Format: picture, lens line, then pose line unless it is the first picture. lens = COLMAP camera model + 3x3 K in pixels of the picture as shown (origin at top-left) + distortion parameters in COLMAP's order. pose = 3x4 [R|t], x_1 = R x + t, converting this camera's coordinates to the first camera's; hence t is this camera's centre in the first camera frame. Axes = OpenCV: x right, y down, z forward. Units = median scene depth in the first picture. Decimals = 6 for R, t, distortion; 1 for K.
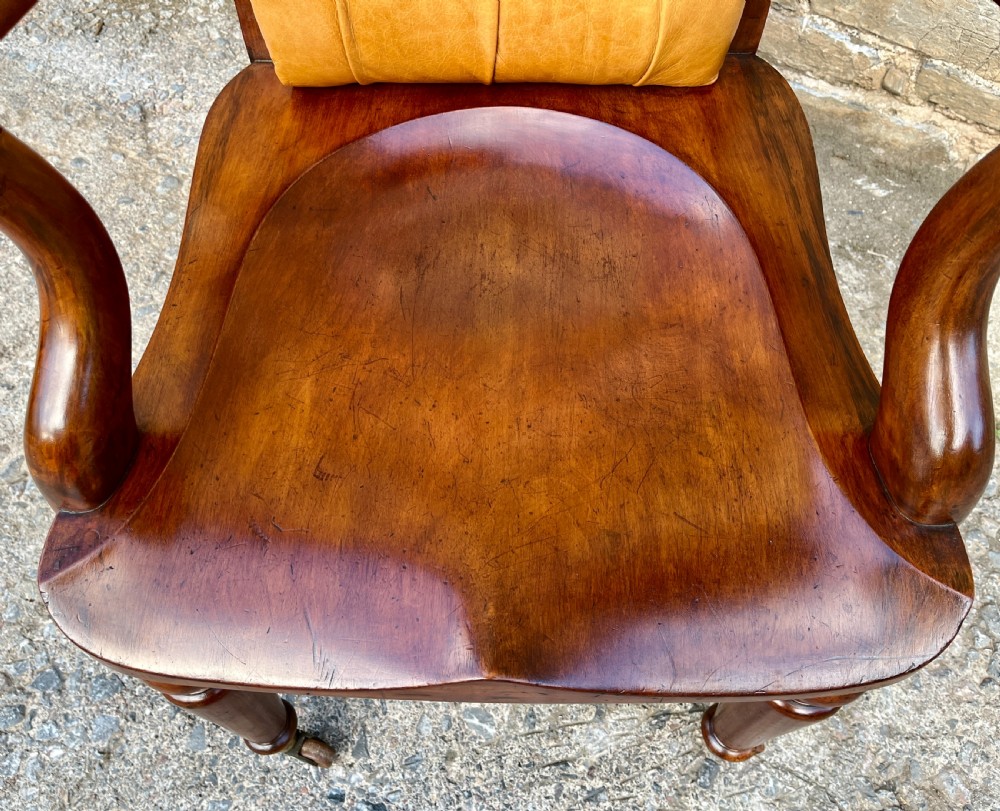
lens RADIAL K [[826.1, 0, 457.4], [0, 826.1, 398.1], [0, 0, 1]] dist [0.080002, -0.123420]
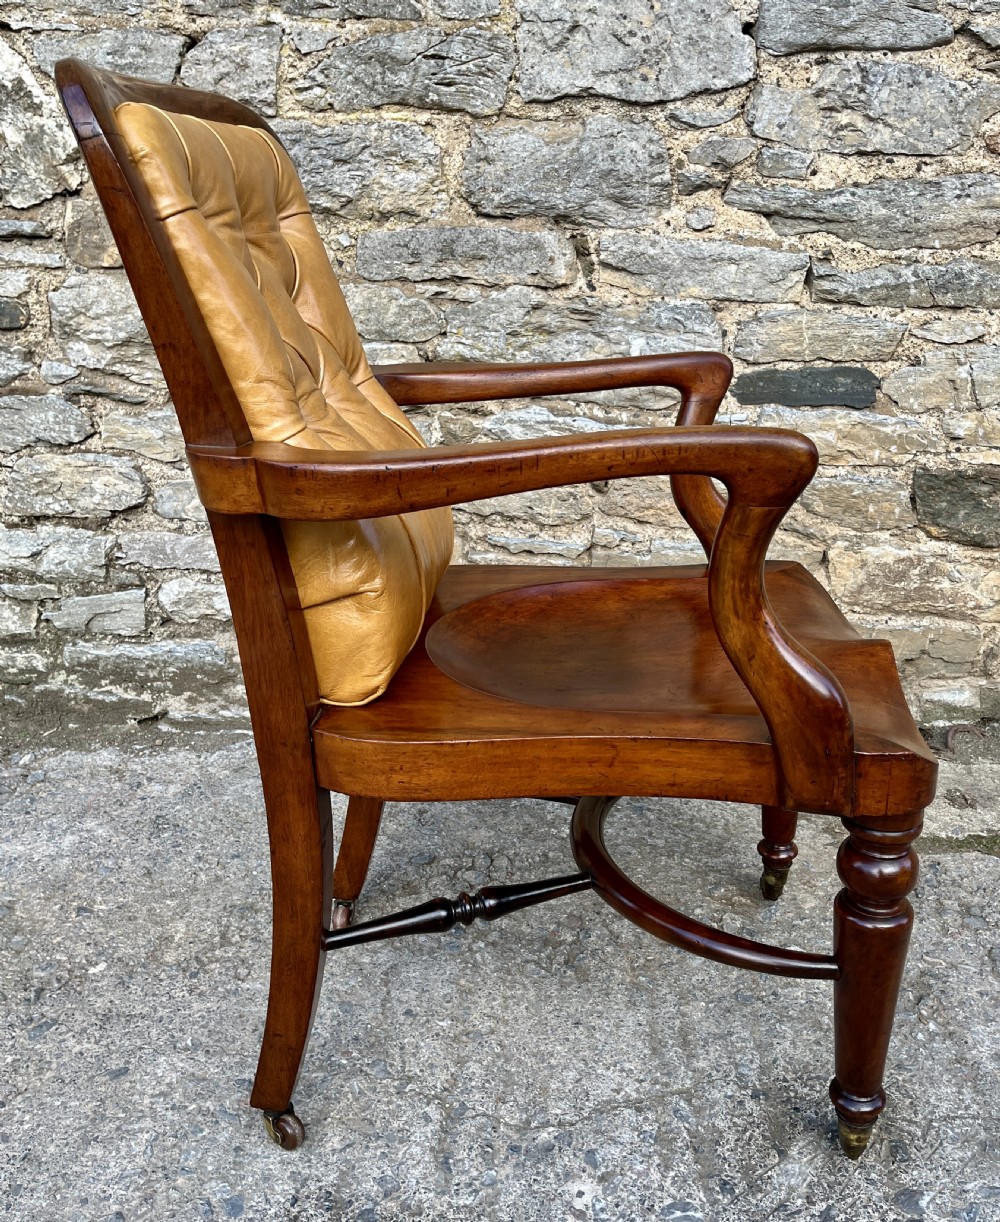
lens RADIAL K [[1142.6, 0, 558.8], [0, 1142.6, 591.9], [0, 0, 1]] dist [0.027230, 0.000000]
pose [[0.861641, -0.137705, 0.488479, -0.597842], [0.404146, 0.768358, -0.496278, 0.438089], [-0.306986, 0.625030, 0.717702, -0.254172]]
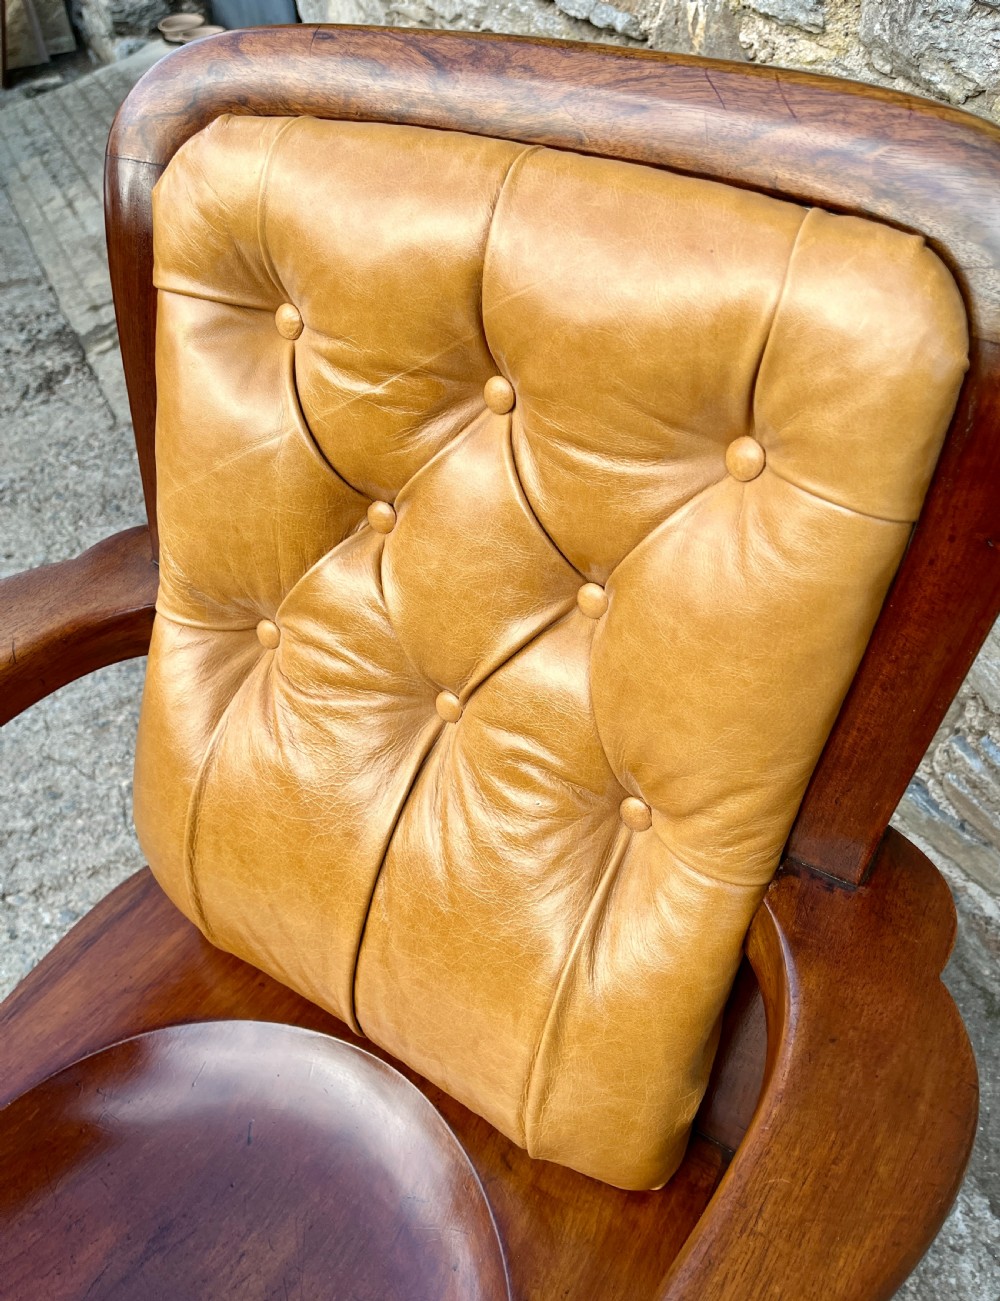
lens RADIAL K [[1021.1, 0, 512.8], [0, 1021.1, 635.4], [0, 0, 1]] dist [0.054364, -0.095261]
pose [[0.860106, 0.353038, -0.368214, 0.288786], [-0.424079, 0.896026, -0.131505, -0.503569], [0.283503, 0.269261, 0.920394, 0.061730]]
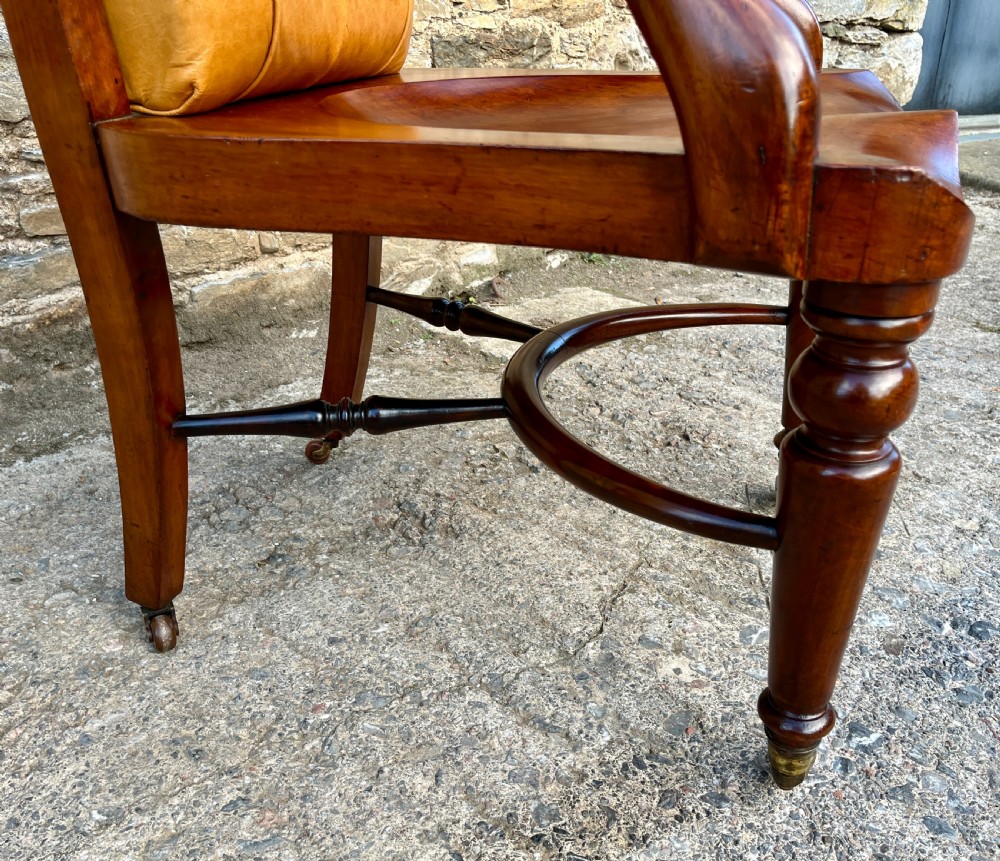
lens RADIAL K [[903.2, 0, 501.0], [0, 903.2, 445.7], [0, 0, 1]] dist [0.041183, -0.031860]
pose [[0.263782, -0.400226, 0.877632, -0.825702], [0.798174, 0.601445, 0.034376, 0.014084], [-0.541606, 0.691435, 0.478101, 0.543665]]
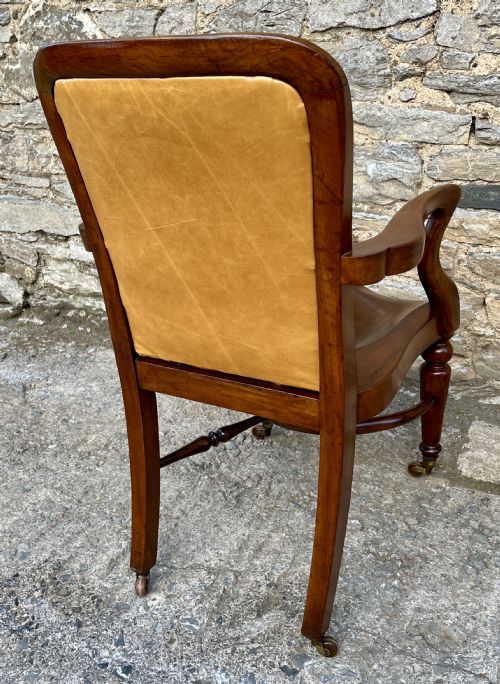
lens RADIAL K [[672.1, 0, 263.4], [0, 672.1, 302.1], [0, 0, 1]] dist [0.029402, 0.000000]
pose [[0.998148, -0.029737, 0.053064, 0.124868], [0.055249, 0.808165, -0.586359, 0.685075], [-0.025448, 0.588205, 0.808312, -0.539809]]
